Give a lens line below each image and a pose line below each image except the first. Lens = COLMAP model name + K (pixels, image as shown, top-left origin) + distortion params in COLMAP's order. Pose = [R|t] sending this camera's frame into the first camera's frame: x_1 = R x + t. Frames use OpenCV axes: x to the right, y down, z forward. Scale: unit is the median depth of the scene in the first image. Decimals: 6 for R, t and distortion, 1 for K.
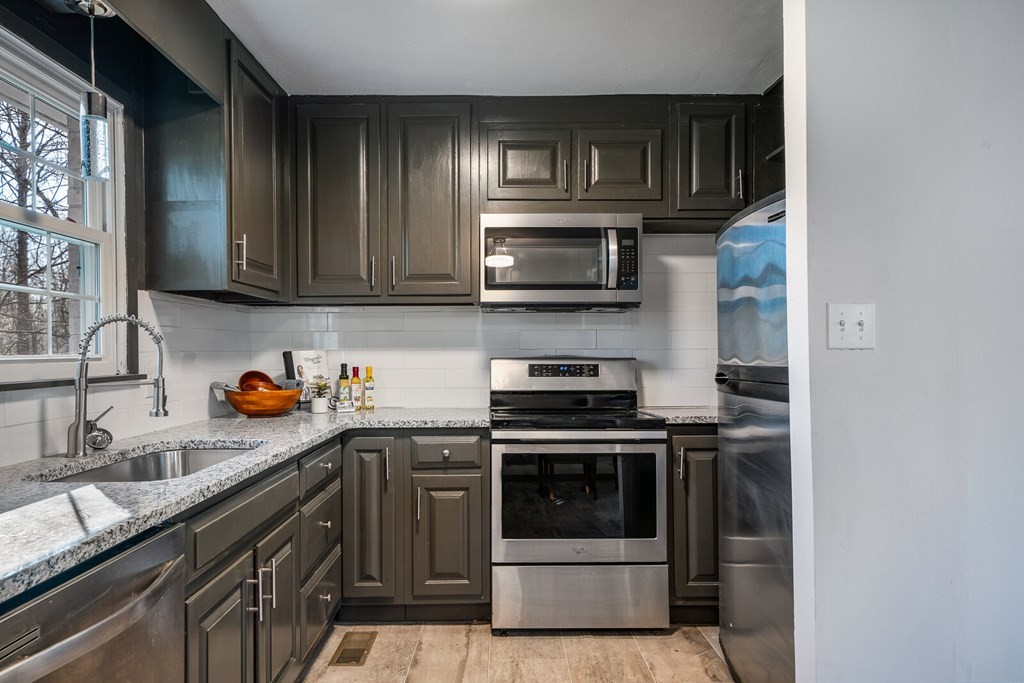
lens RADIAL K [[684.8, 0, 496.9], [0, 684.8, 349.3], [0, 0, 1]] dist [-0.005983, 0.026359]
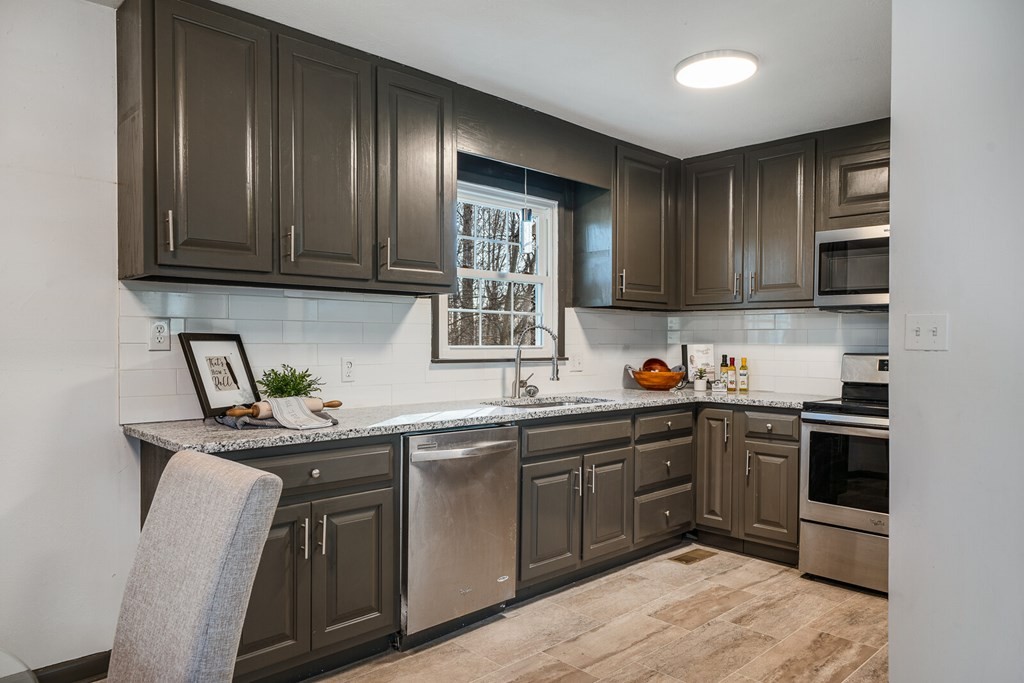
lens RADIAL K [[684.8, 0, 496.9], [0, 684.8, 349.3], [0, 0, 1]] dist [-0.005983, 0.026359]
pose [[0.682550, 0.018338, -0.730609, 0.509047], [-0.008283, 0.999815, 0.017357, -0.010131], [0.730792, -0.005795, 0.682575, -0.239310]]
